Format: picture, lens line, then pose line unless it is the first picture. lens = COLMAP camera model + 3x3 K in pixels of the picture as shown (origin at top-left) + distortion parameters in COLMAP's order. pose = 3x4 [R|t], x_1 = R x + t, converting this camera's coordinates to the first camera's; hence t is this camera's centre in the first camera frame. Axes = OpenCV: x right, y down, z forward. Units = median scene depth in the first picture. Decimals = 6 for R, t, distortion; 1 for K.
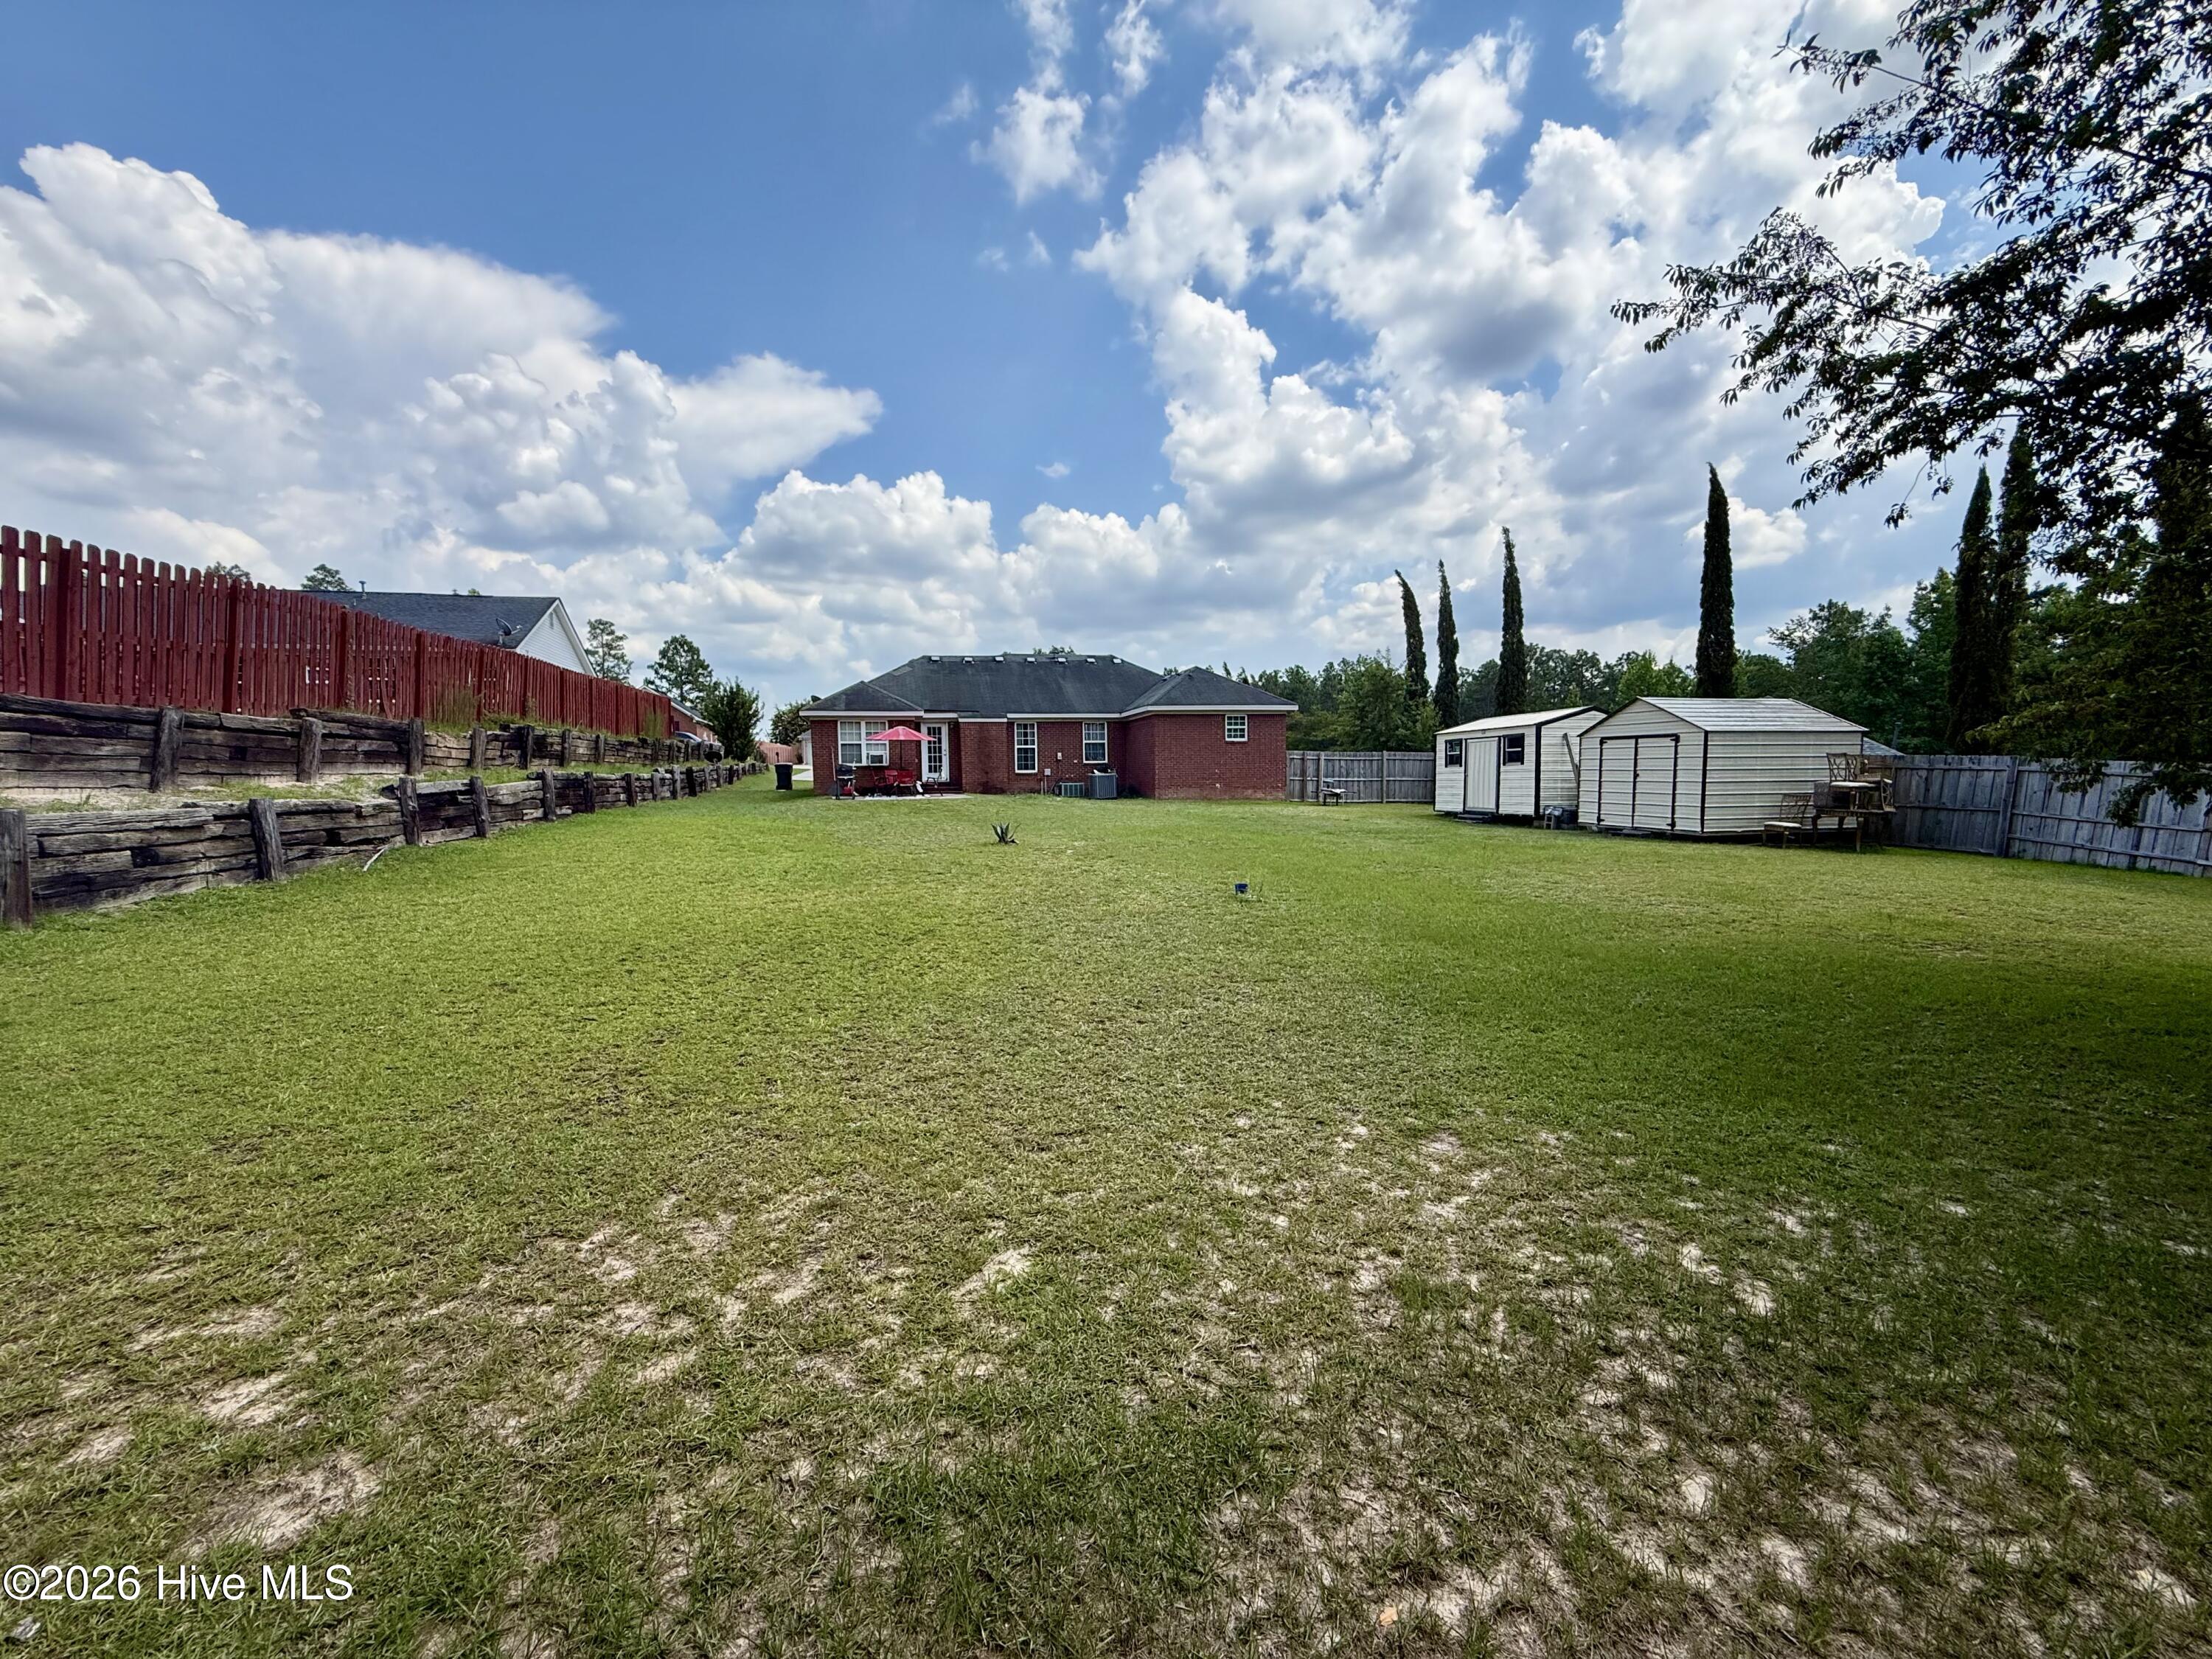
lens RADIAL K [[882.9, 0, 1104.4], [0, 882.9, 829.9], [0, 0, 1]] dist [-0.002396, -0.000051]
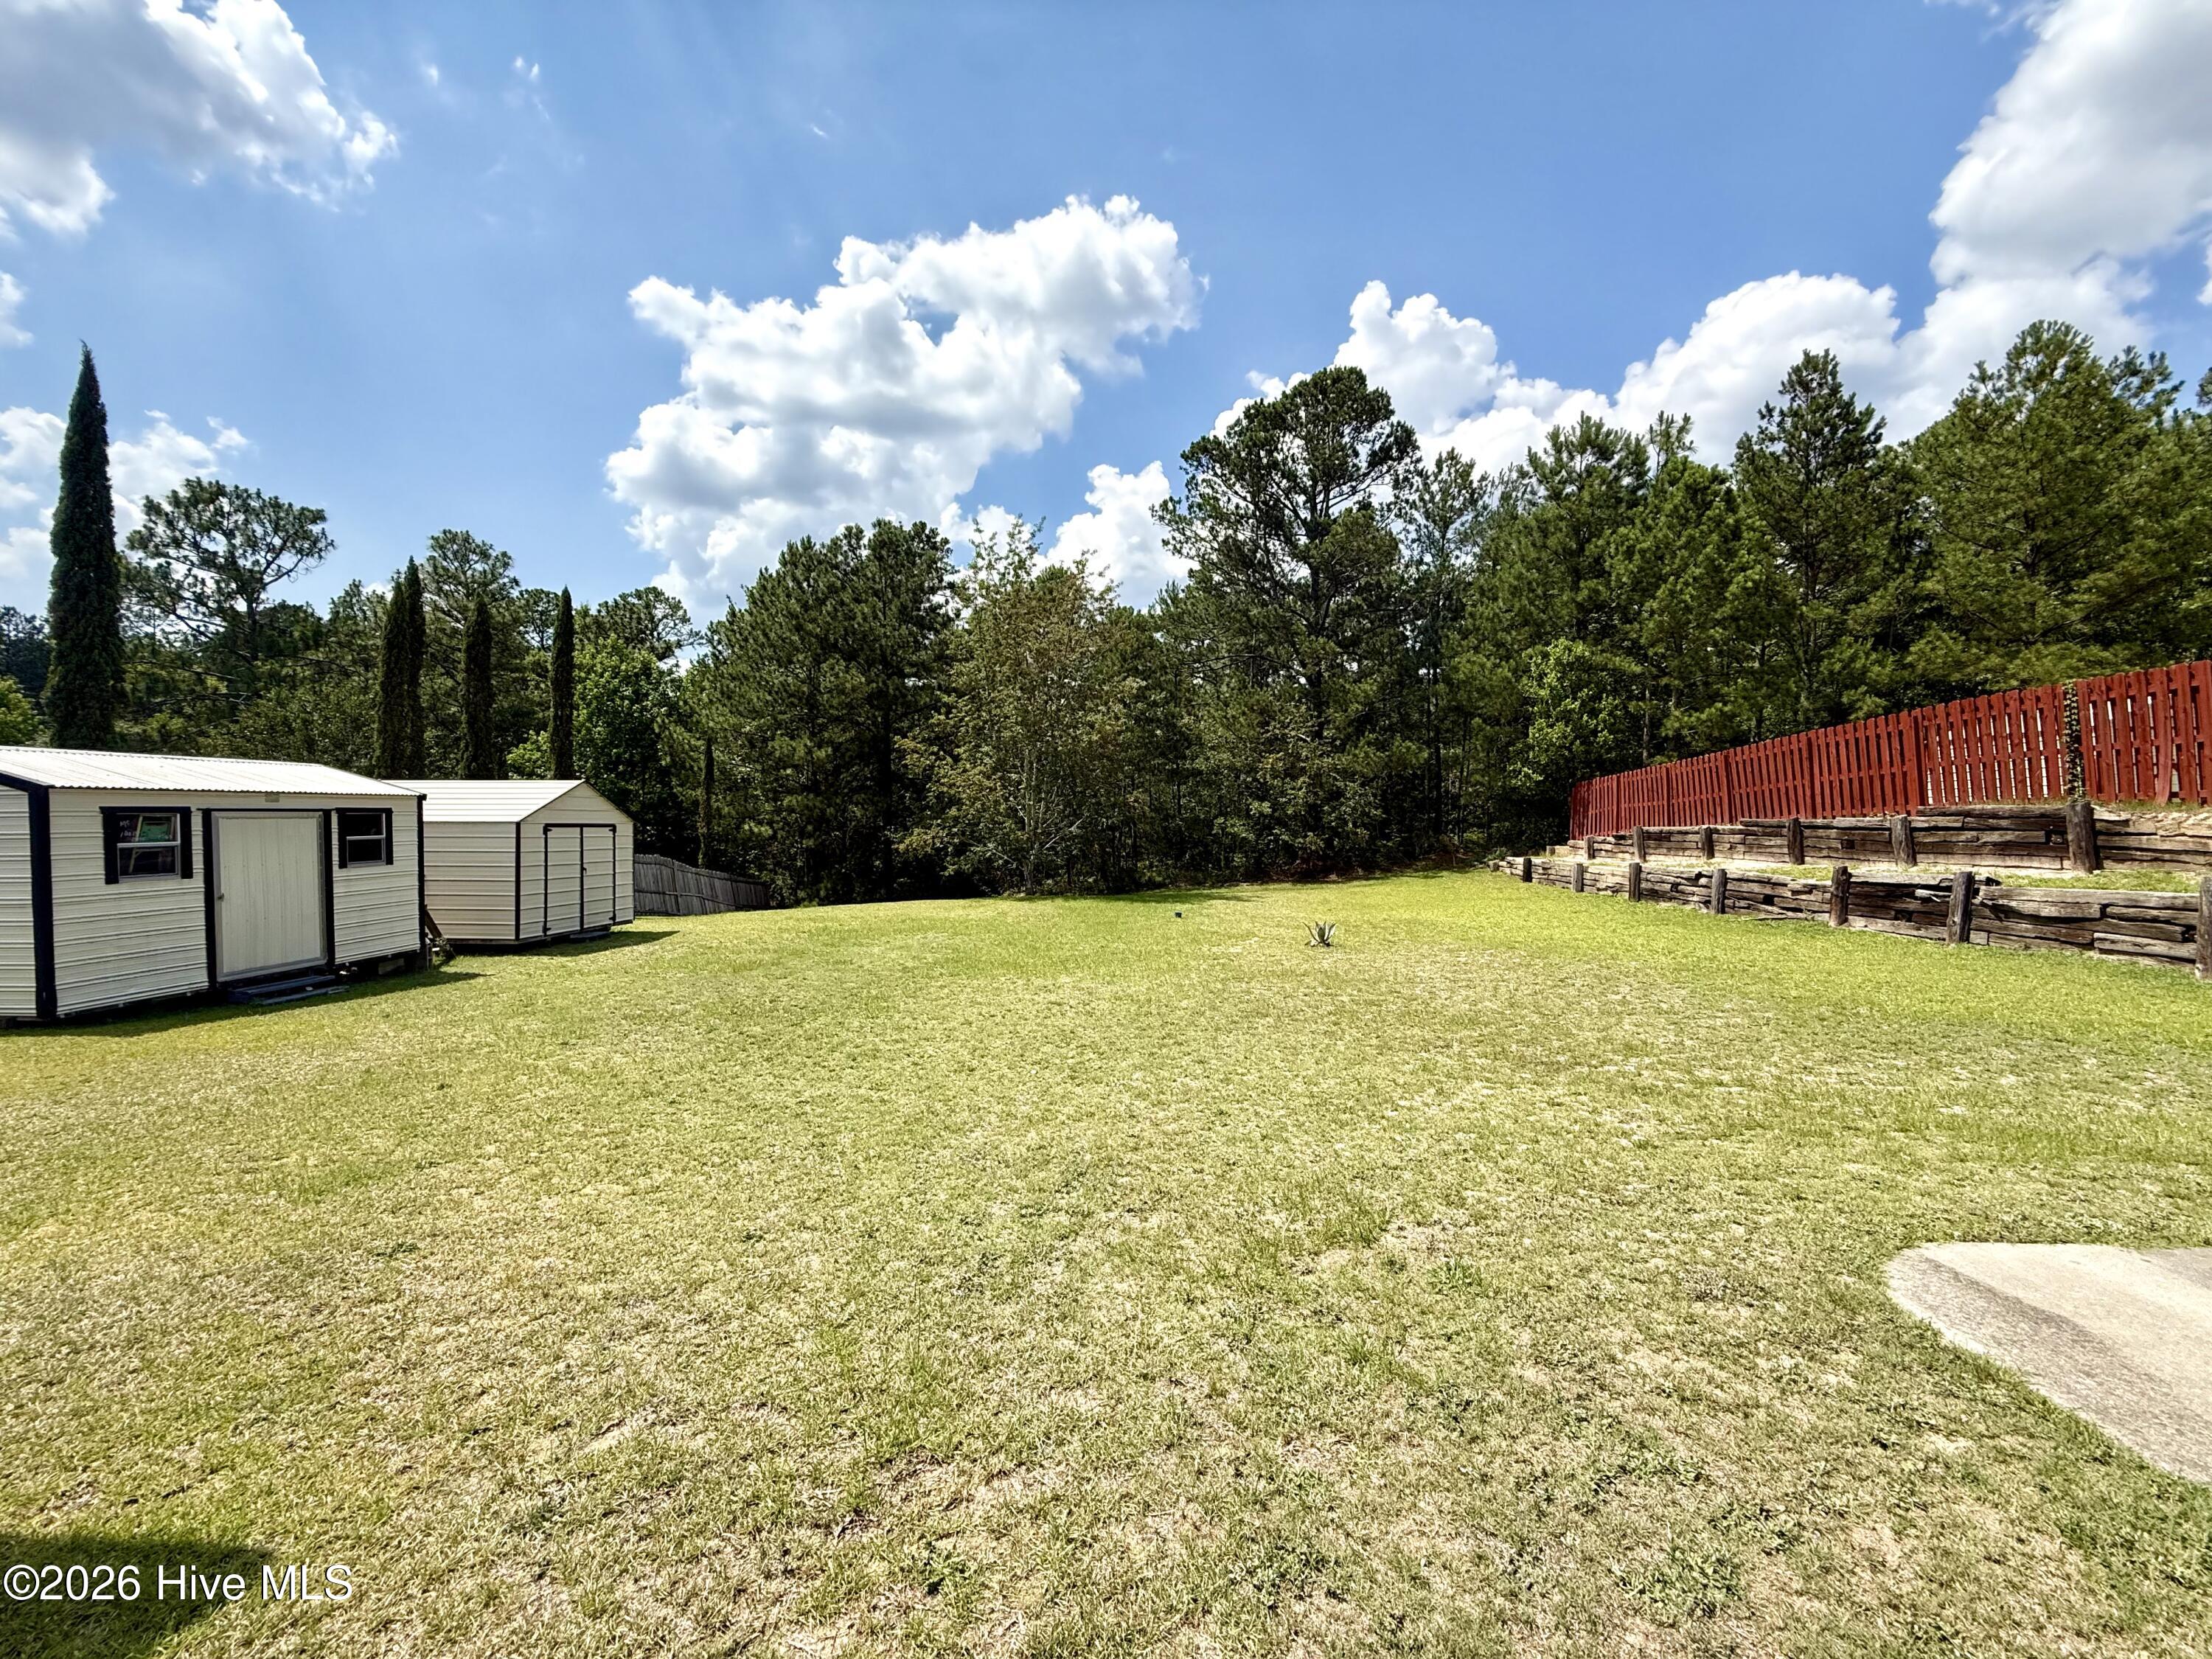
lens RADIAL K [[882.9, 0, 1105.0], [0, 882.9, 831.7], [0, 0, 1]] dist [-0.002396, -0.000051]
pose [[-0.956948, 0.003490, 0.290237, -0.186063], [0.024767, 0.997263, 0.069669, -0.192709], [-0.289199, 0.073858, -0.954415, 2.204351]]
